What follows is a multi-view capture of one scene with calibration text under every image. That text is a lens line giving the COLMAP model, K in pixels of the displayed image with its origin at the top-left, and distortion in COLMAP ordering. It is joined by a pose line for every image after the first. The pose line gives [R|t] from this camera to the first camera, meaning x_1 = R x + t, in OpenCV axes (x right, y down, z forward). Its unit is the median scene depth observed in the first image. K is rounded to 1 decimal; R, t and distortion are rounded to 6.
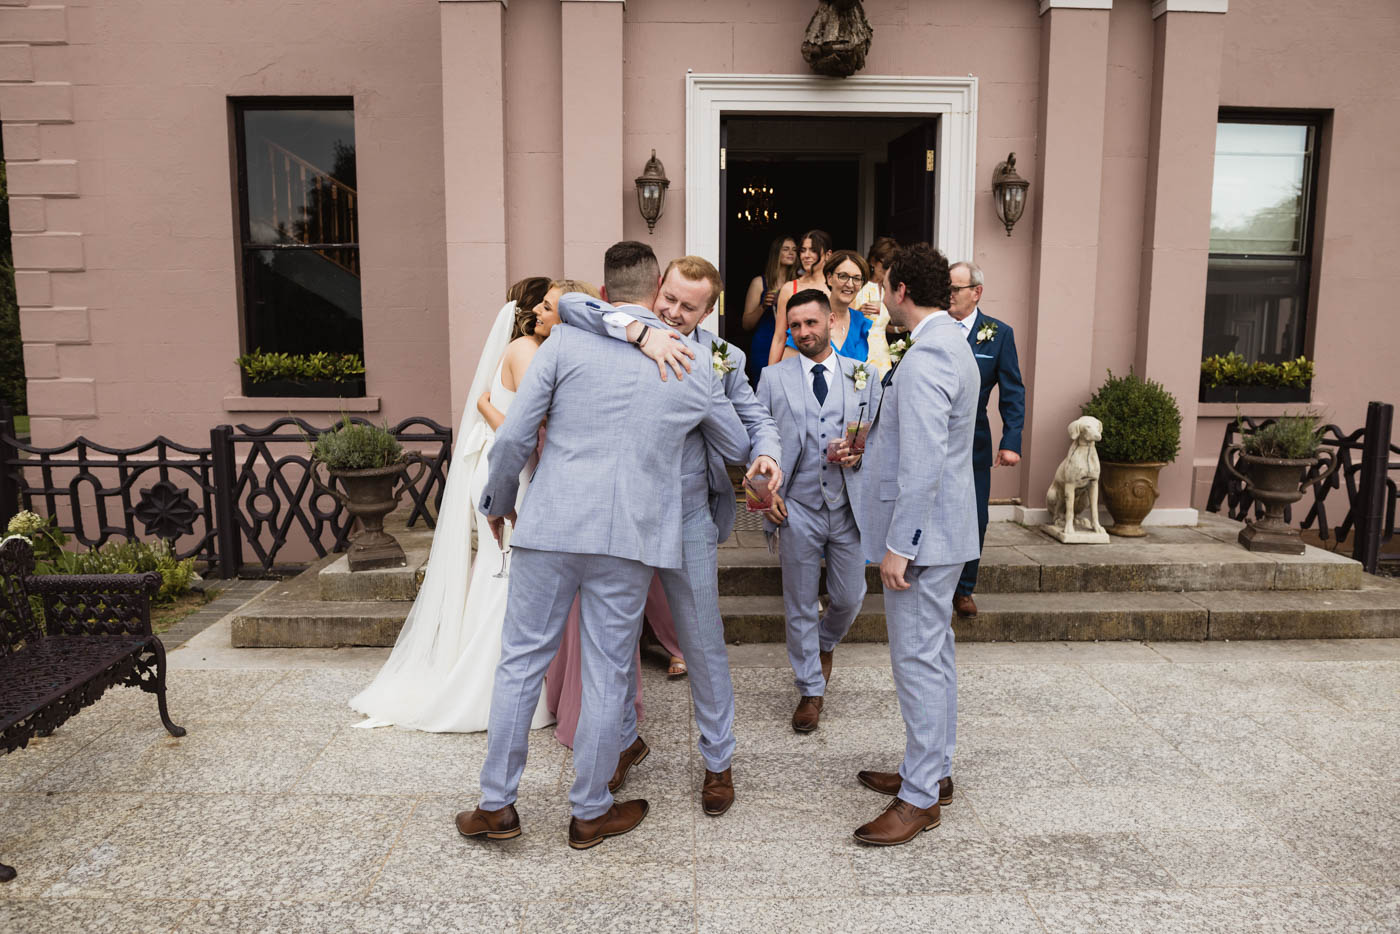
lens RADIAL K [[965.0, 0, 700.0], [0, 965.0, 467.0], [0, 0, 1]] dist [-0.046690, 0.007937]
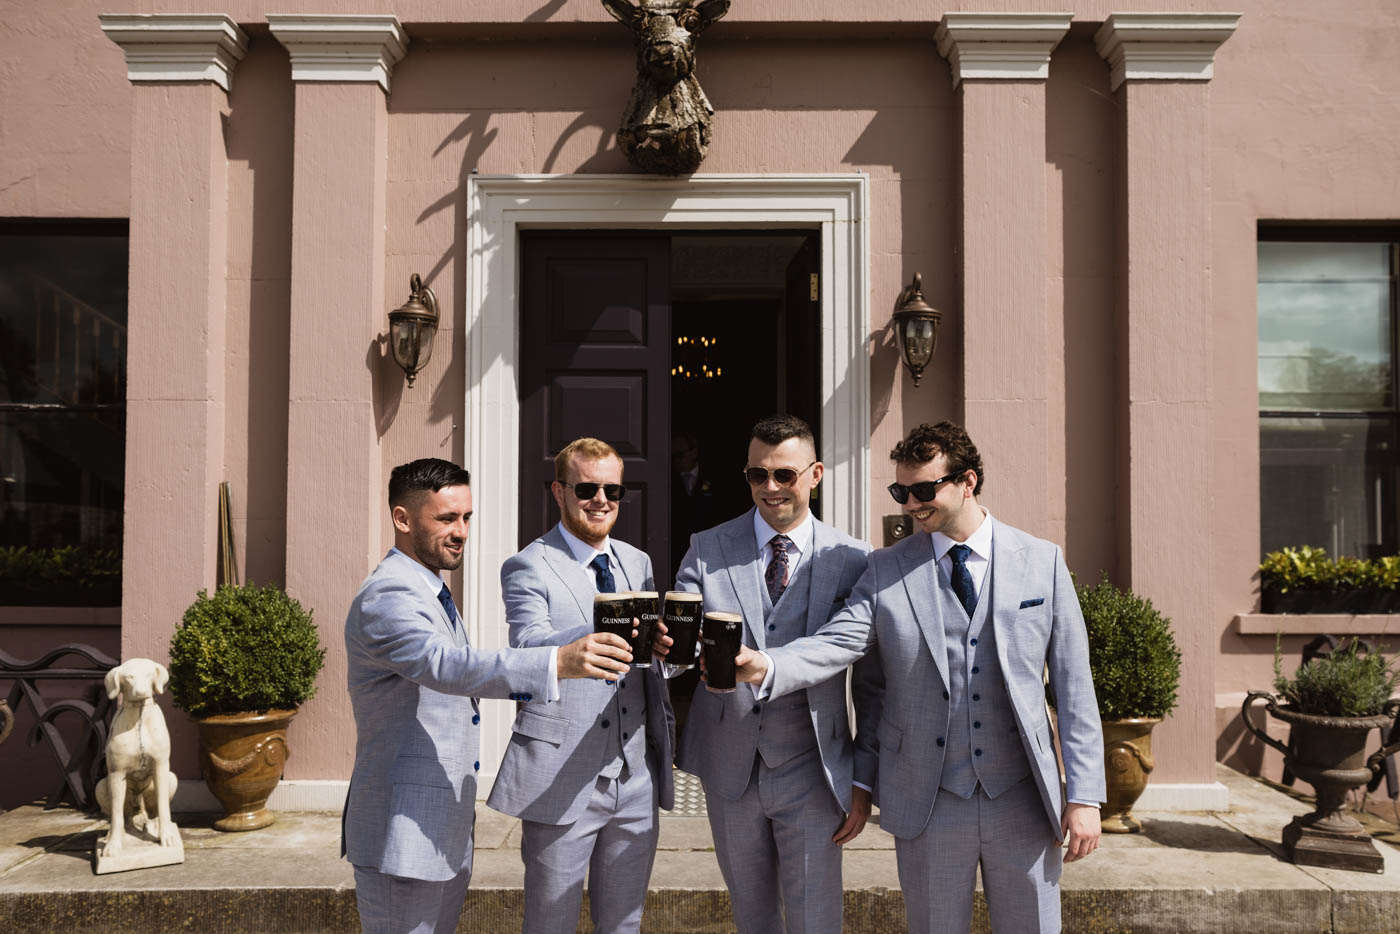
lens RADIAL K [[1141.3, 0, 719.8], [0, 1141.3, 467.4], [0, 0, 1]] dist [-0.000530, 0.019060]
pose [[0.999640, -0.002037, -0.026770, 0.202555], [-0.002762, 0.984023, -0.178019, -0.032663], [0.026705, 0.178029, 0.983663, 0.180154]]
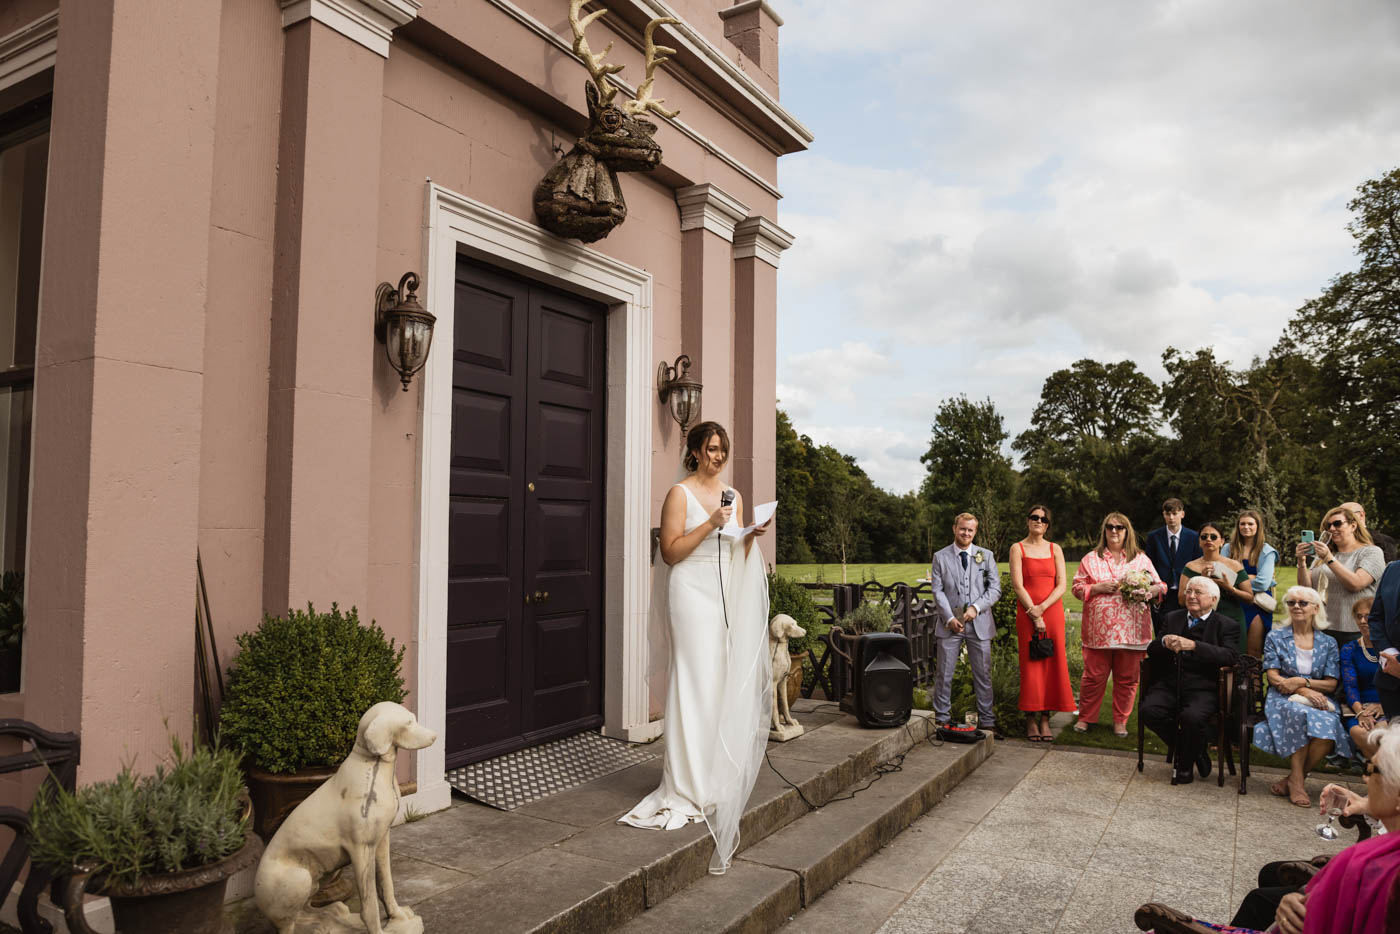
lens RADIAL K [[965.0, 0, 700.0], [0, 965.0, 467.0], [0, 0, 1]] dist [-0.046690, 0.007937]
pose [[0.526428, 0.054897, 0.848446, -0.521009], [0.110343, 0.985062, -0.132199, -0.077435], [-0.843029, 0.163213, 0.512507, 0.490975]]
